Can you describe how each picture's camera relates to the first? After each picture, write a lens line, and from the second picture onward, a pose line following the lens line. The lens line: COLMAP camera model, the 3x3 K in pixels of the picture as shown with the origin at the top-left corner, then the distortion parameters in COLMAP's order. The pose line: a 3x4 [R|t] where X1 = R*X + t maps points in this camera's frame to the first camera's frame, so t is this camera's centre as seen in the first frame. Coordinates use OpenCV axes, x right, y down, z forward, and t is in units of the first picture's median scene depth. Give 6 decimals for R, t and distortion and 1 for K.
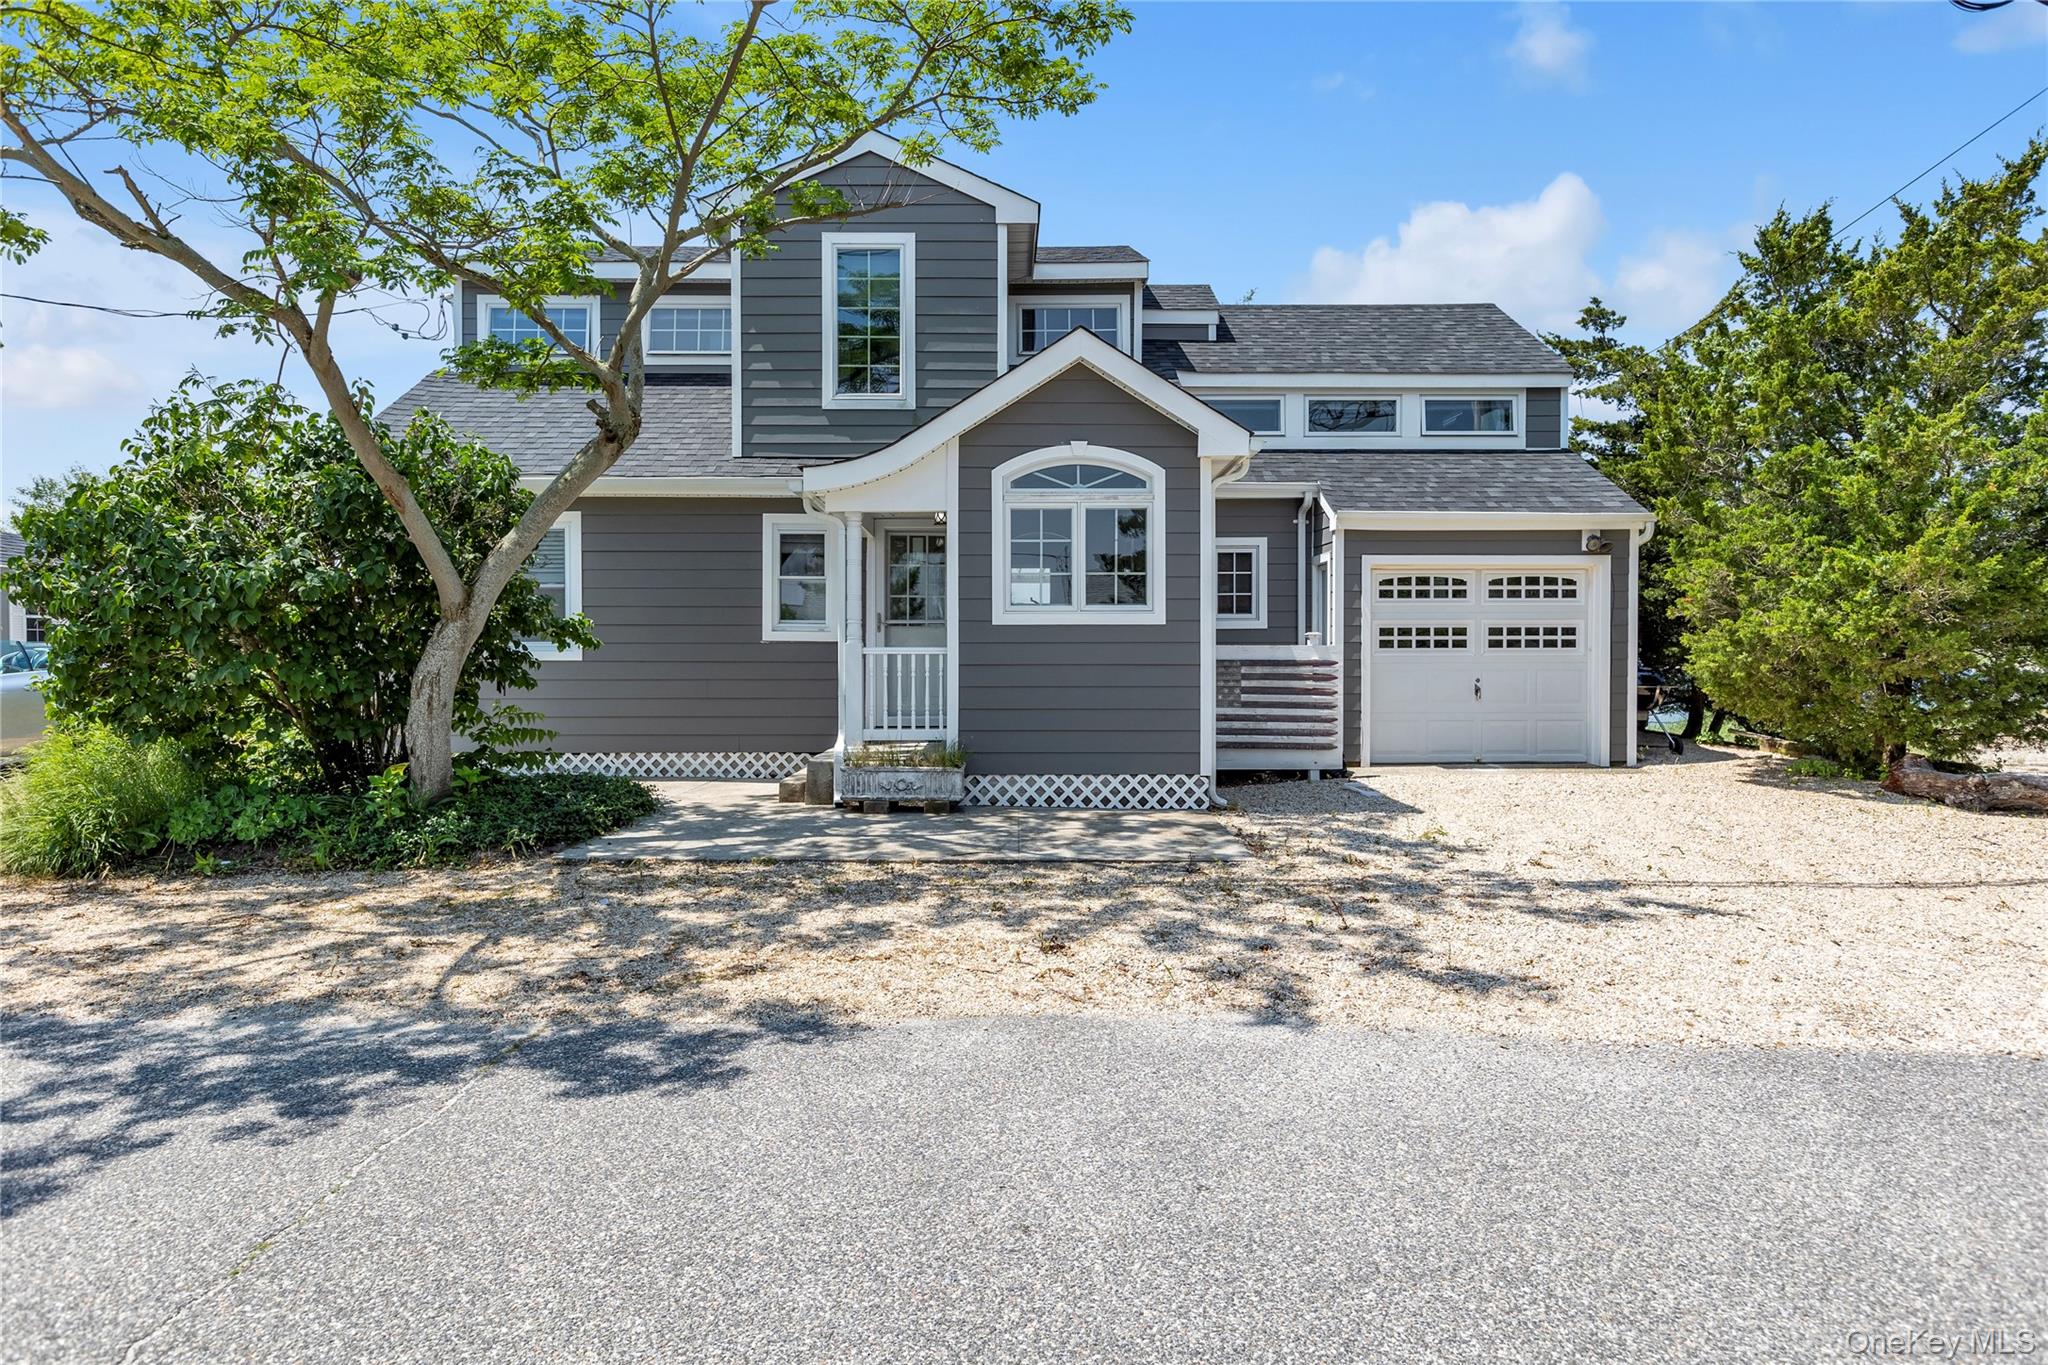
lens RADIAL K [[1104.9, 0, 989.7], [0, 1104.9, 706.9], [0, 0, 1]] dist [0.004709, 0.000916]
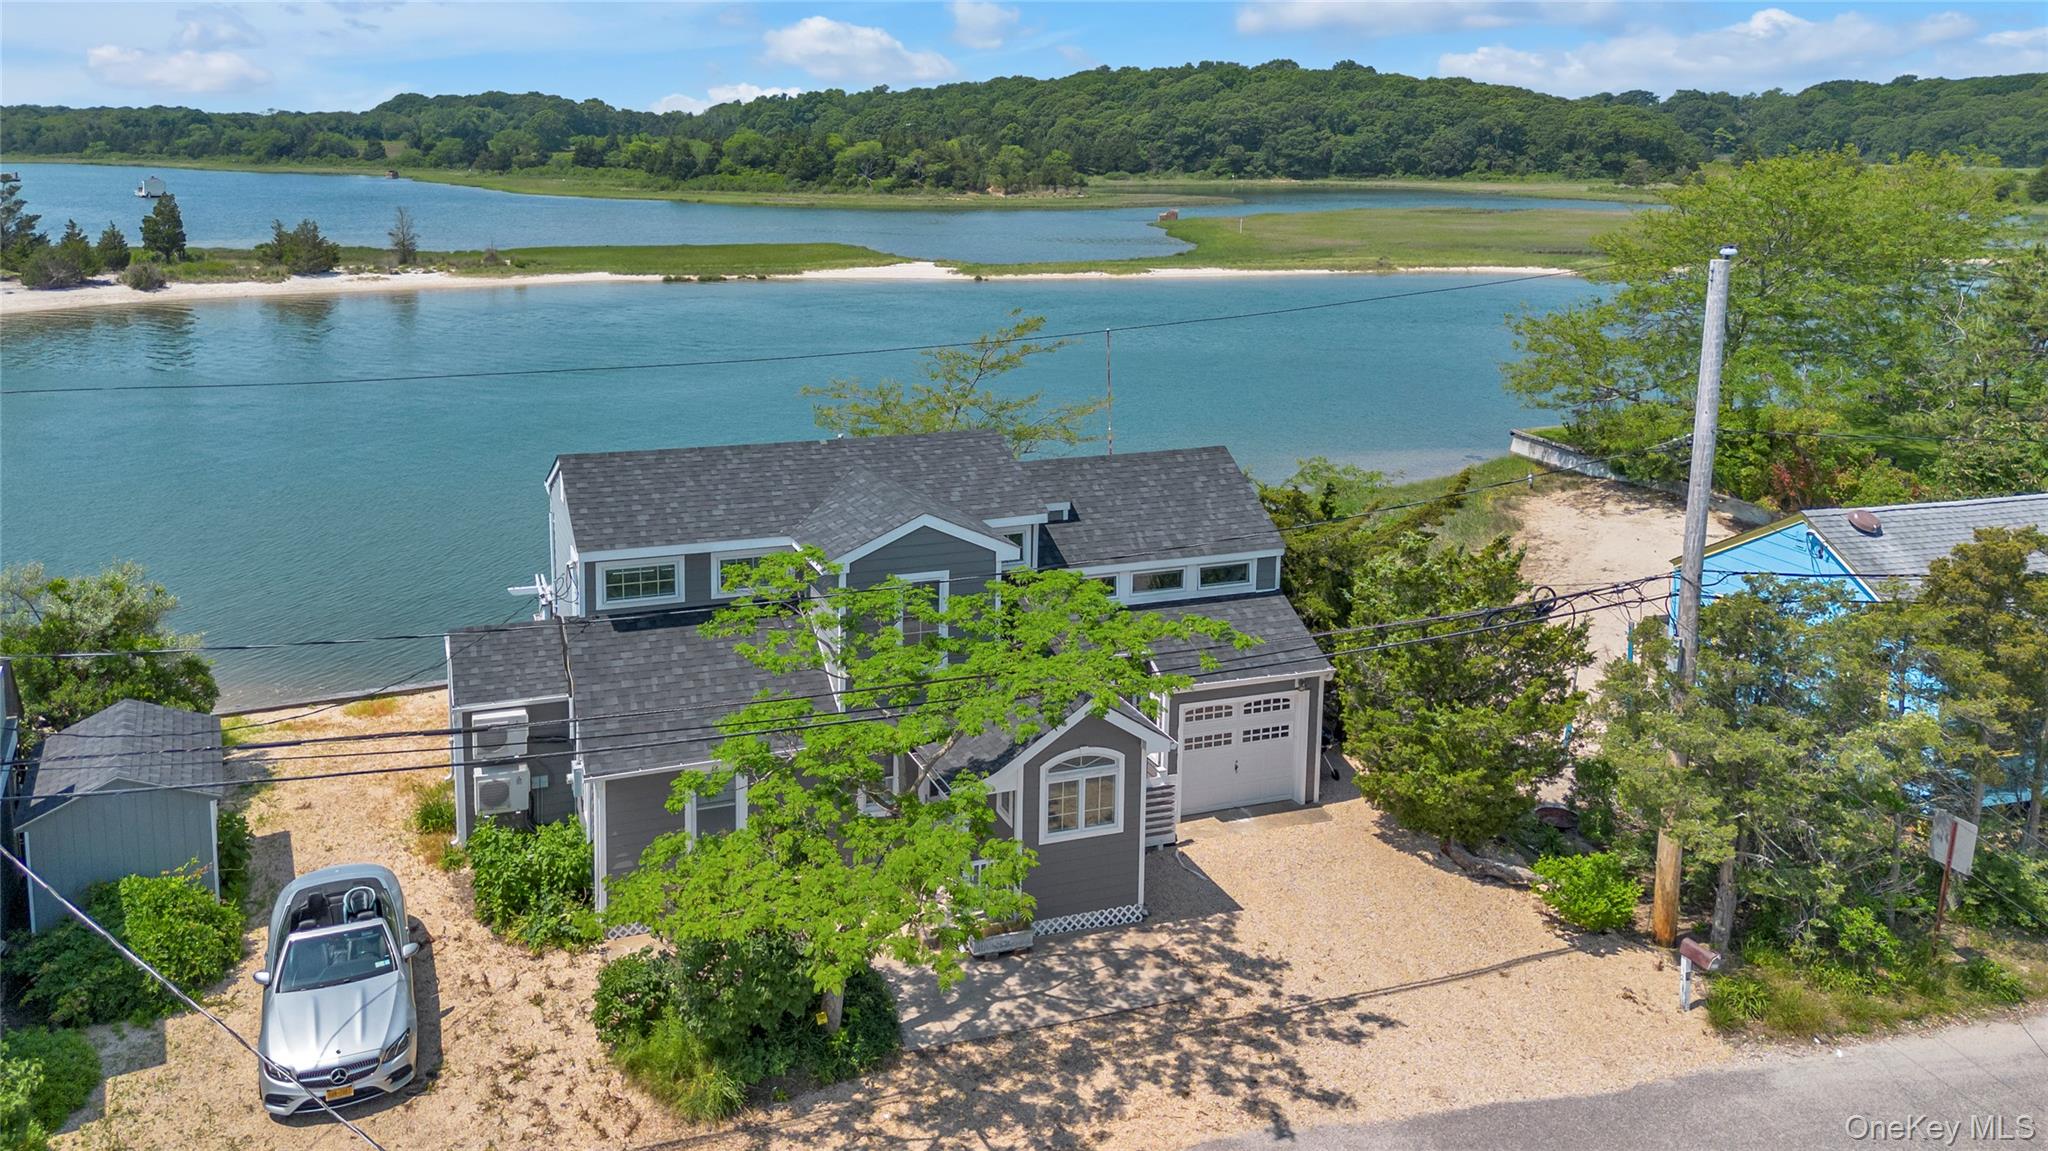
lens RADIAL K [[1461.8, 0, 837.8], [0, 1461.8, 452.5], [0, 0, 1]] dist [0.060355, -0.057491]
pose [[0.954318, -0.064809, 0.291681, -0.816758], [0.020462, 0.988077, 0.152595, -0.910378], [-0.298092, -0.139656, 0.944265, -0.924926]]
